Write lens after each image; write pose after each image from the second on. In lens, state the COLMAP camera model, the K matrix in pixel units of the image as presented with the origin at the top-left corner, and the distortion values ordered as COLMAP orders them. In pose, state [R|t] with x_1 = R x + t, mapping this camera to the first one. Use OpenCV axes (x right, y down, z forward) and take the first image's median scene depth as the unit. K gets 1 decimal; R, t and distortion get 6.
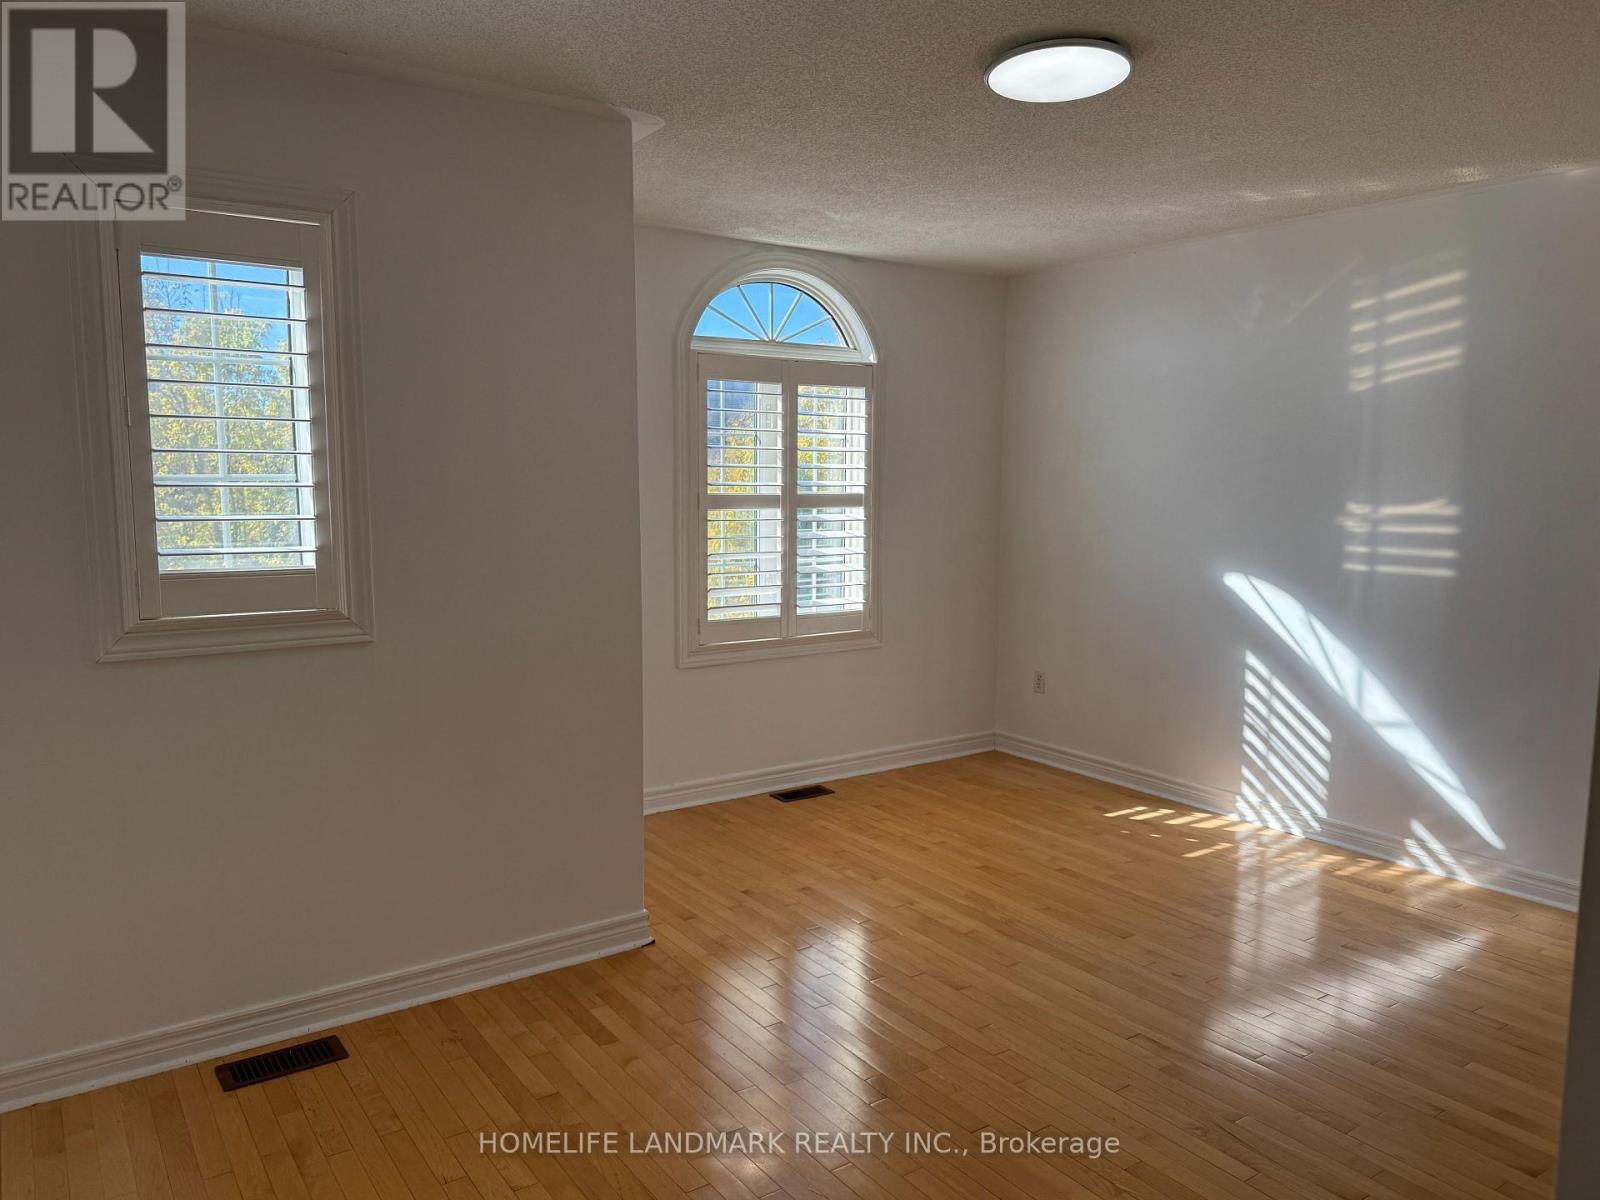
lens RADIAL K [[1140.0, 0, 799.3], [0, 1140.0, 603.1], [0, 0, 1]] dist [0.064440, -0.005997]
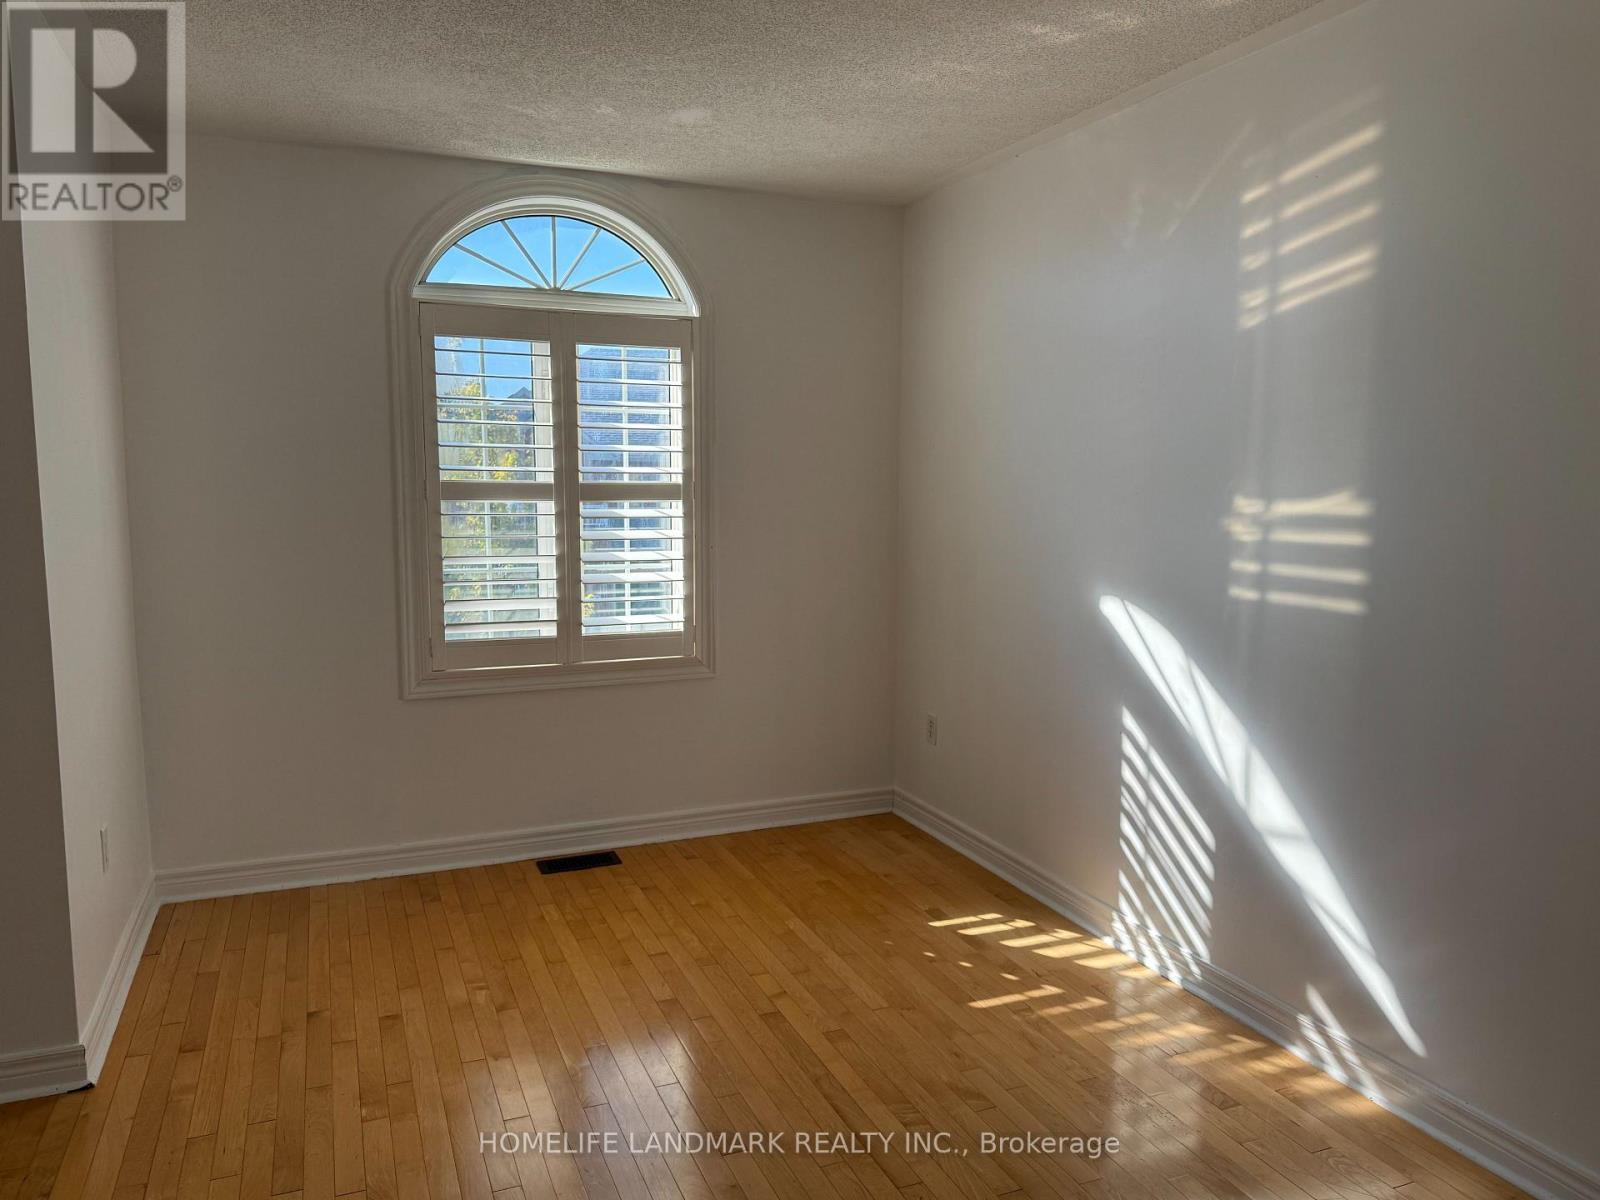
lens RADIAL K [[1140.0, 0, 799.9], [0, 1140.0, 602.8], [0, 0, 1]] dist [0.064440, -0.005997]
pose [[0.979046, 0.024208, -0.202196, 0.332311], [-0.024574, 0.999698, 0.000700, -0.018024], [0.202152, 0.004284, 0.979345, 0.272666]]
